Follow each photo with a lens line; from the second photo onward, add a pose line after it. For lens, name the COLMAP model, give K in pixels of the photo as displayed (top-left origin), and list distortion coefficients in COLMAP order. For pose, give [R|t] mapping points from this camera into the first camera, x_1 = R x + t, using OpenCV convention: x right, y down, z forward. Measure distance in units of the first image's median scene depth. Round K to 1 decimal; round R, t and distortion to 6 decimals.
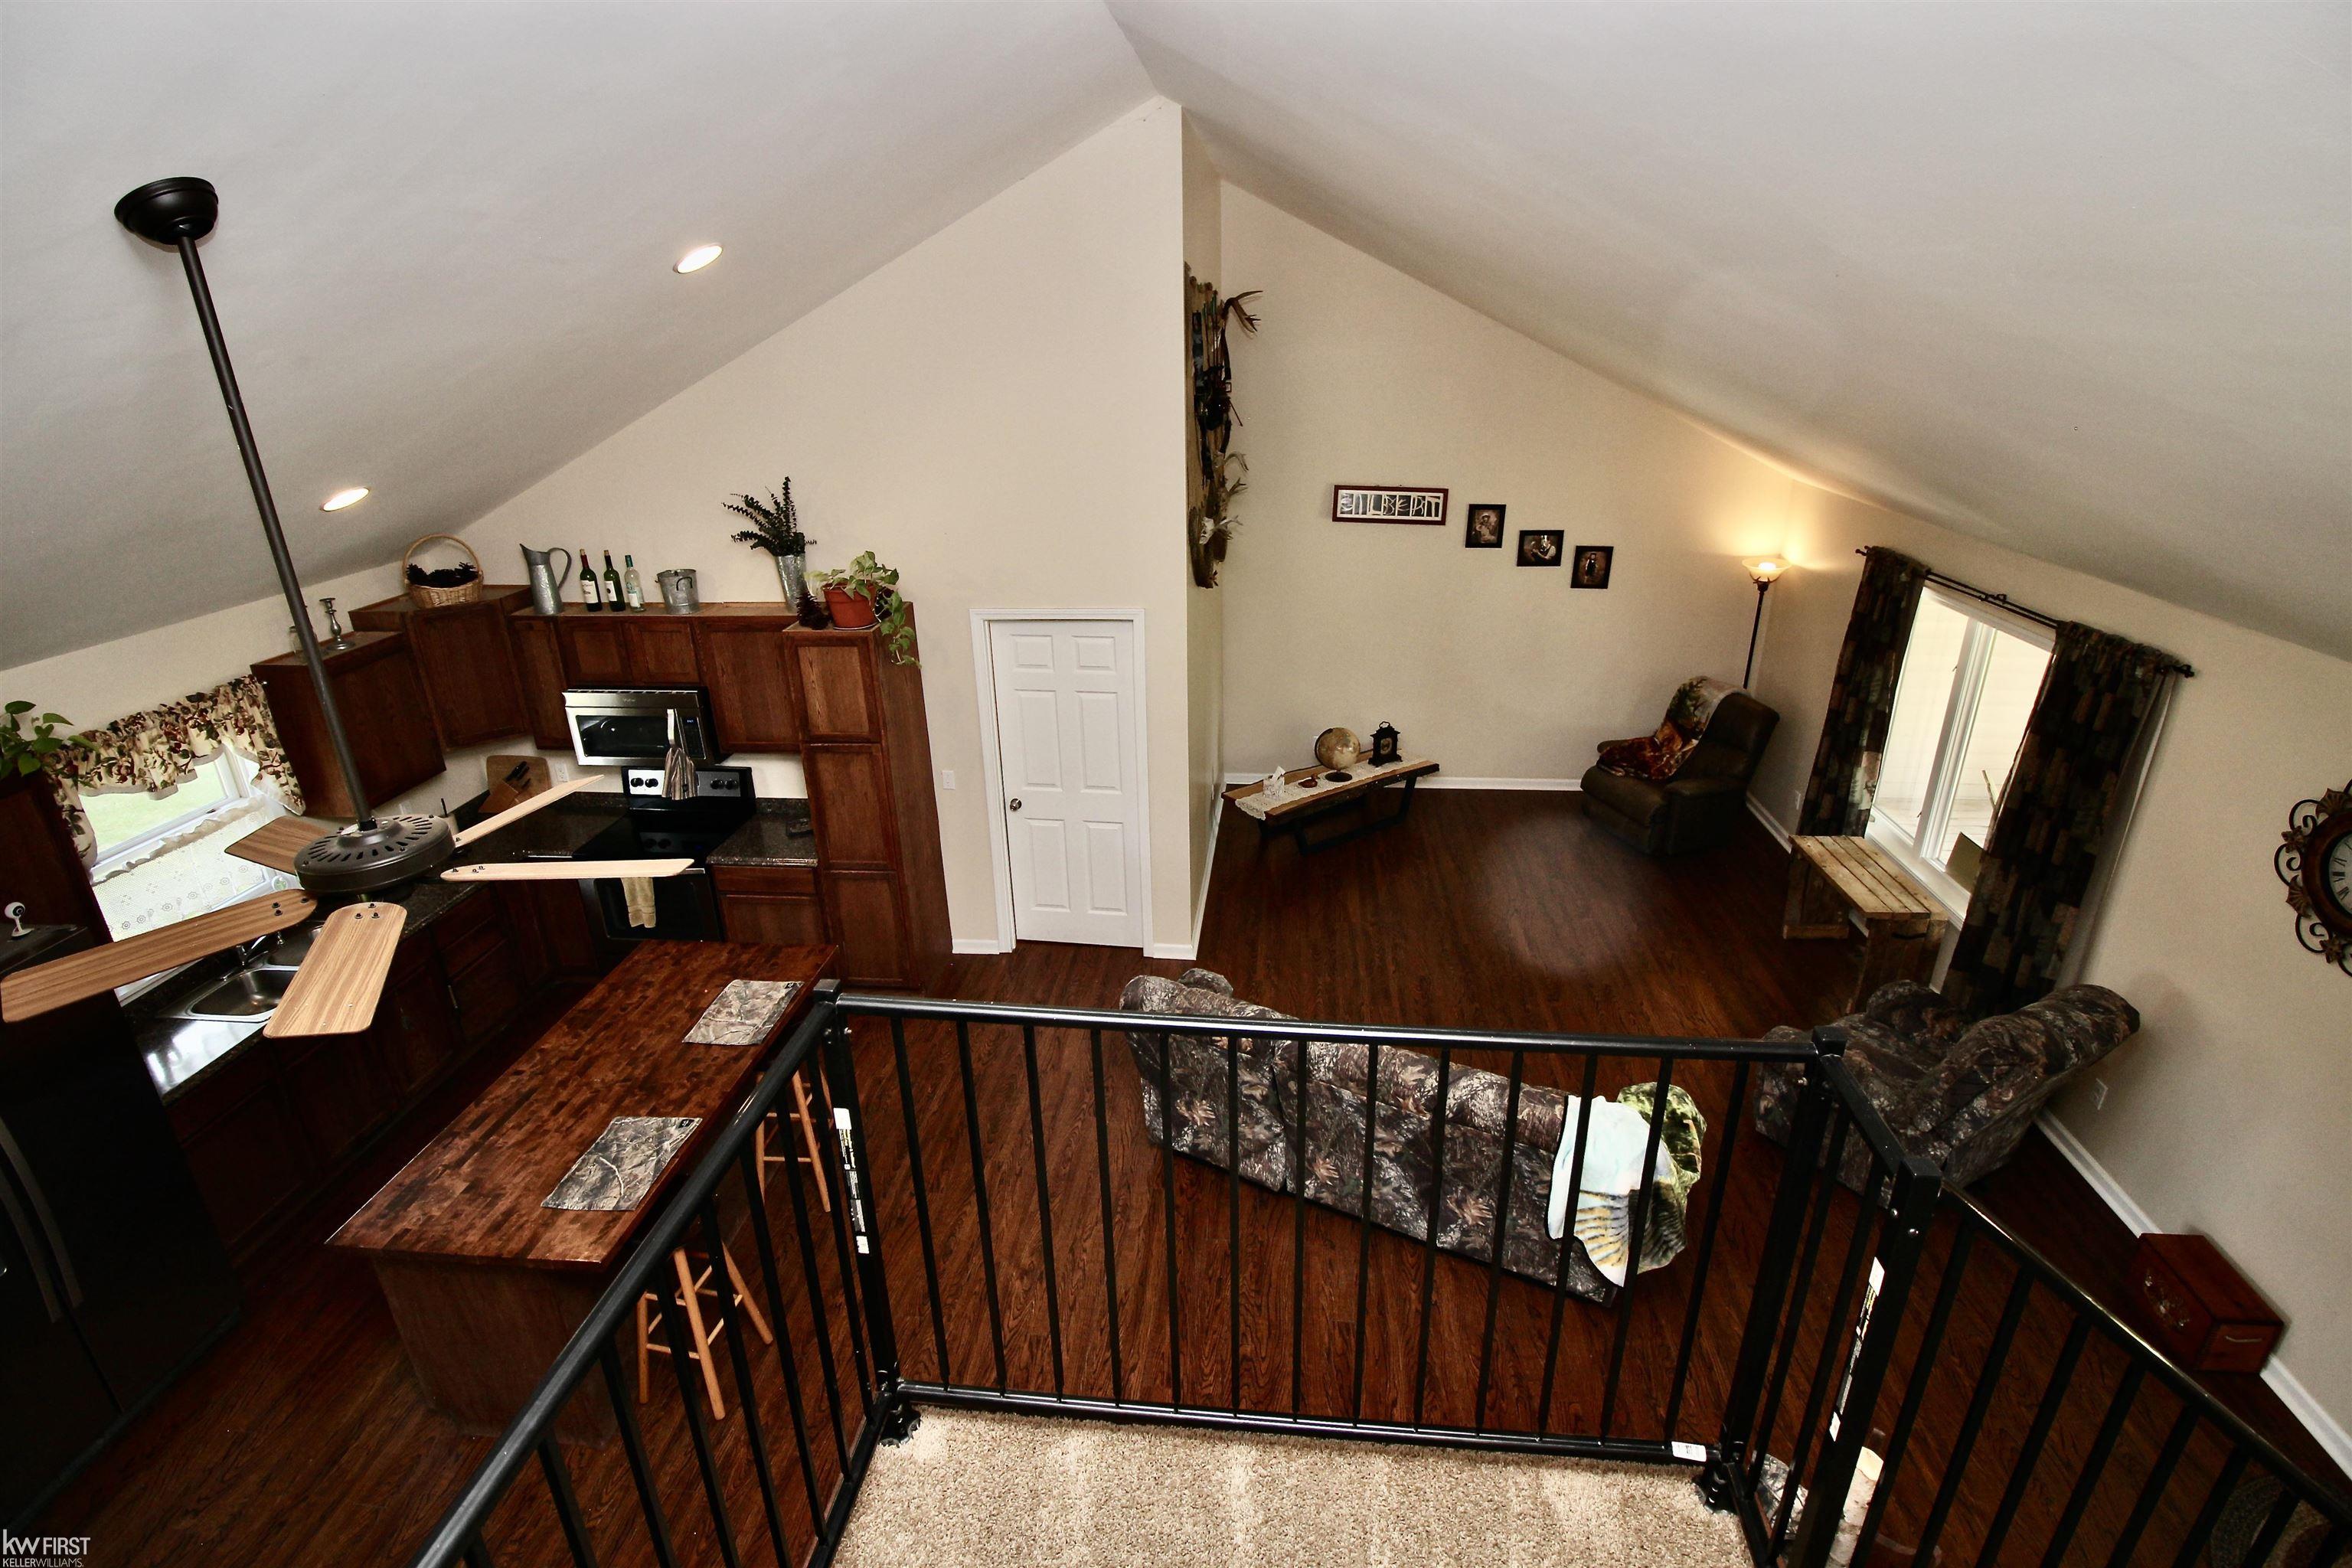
lens RADIAL K [[1098.6, 0, 1189.7], [0, 1098.6, 756.4], [0, 0, 1]] dist [-0.000294, -0.014954]
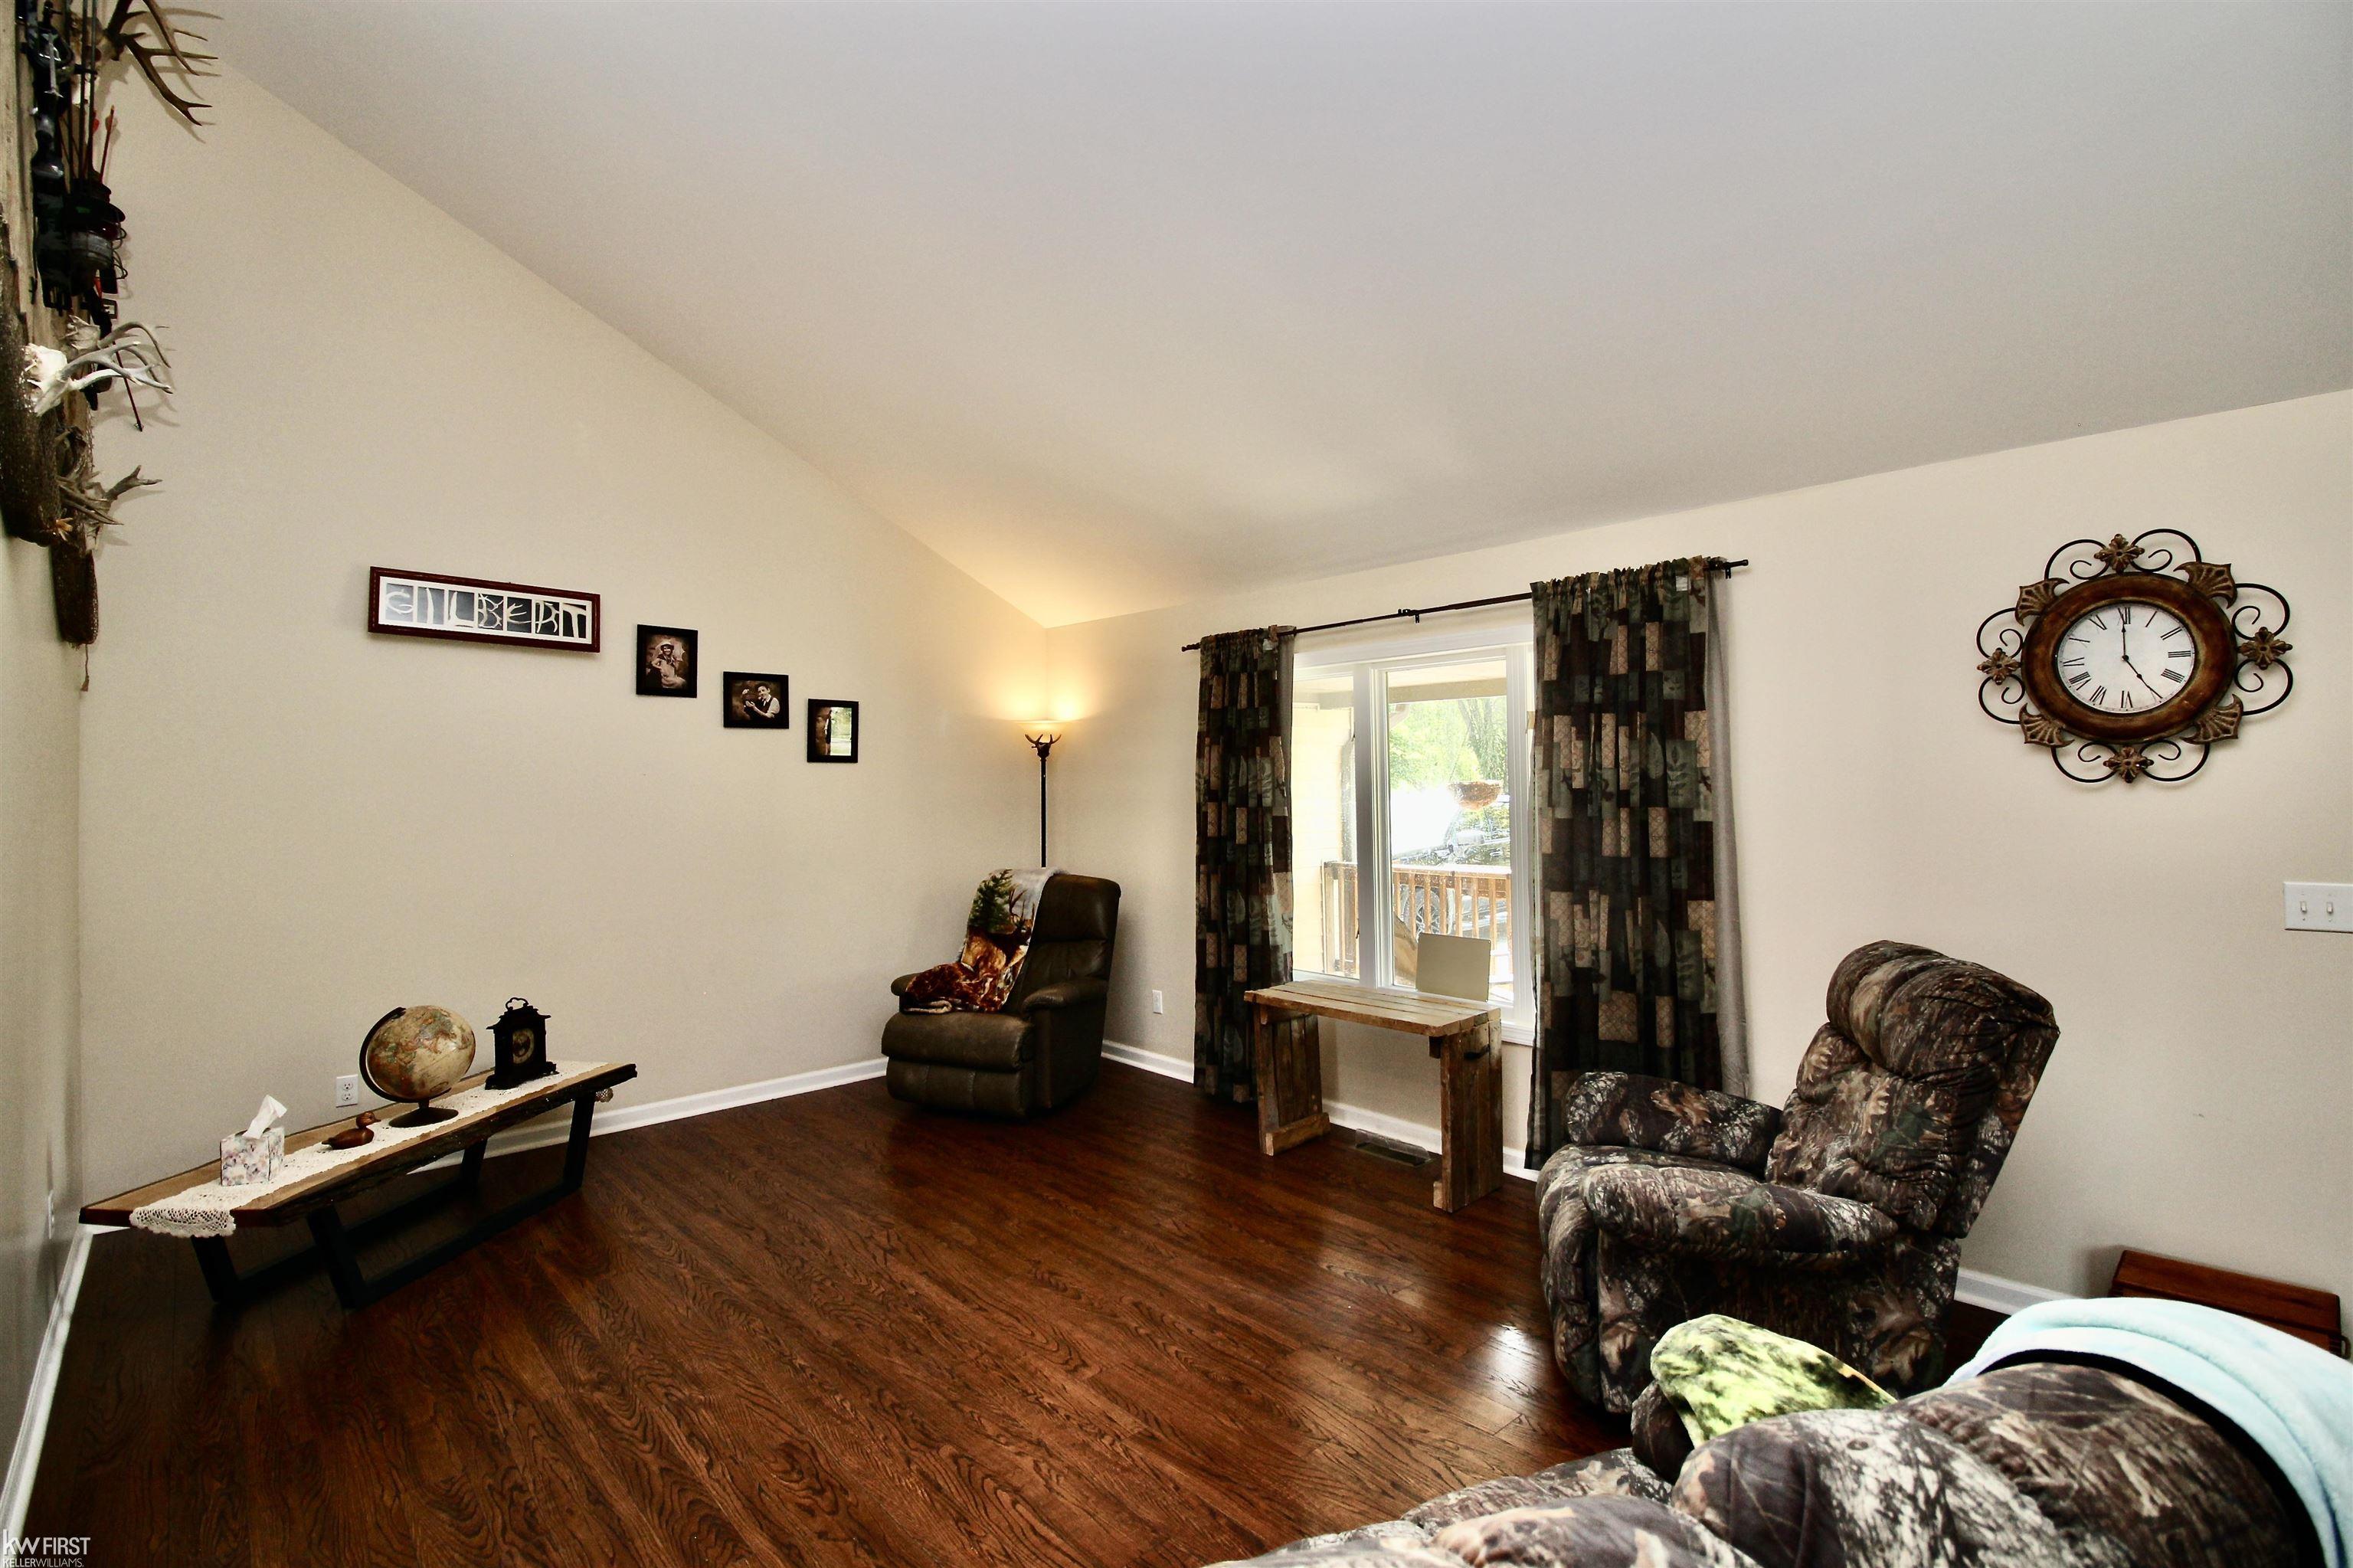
lens RADIAL K [[1099.1, 0, 1190.2], [0, 1099.1, 756.4], [0, 0, 1]] dist [-0.000294, -0.014954]
pose [[0.673219, 0.021524, 0.739130, 0.010939], [0.270559, 0.923091, -0.273314, 0.107963], [-0.688167, 0.383979, 0.615619, 0.512051]]
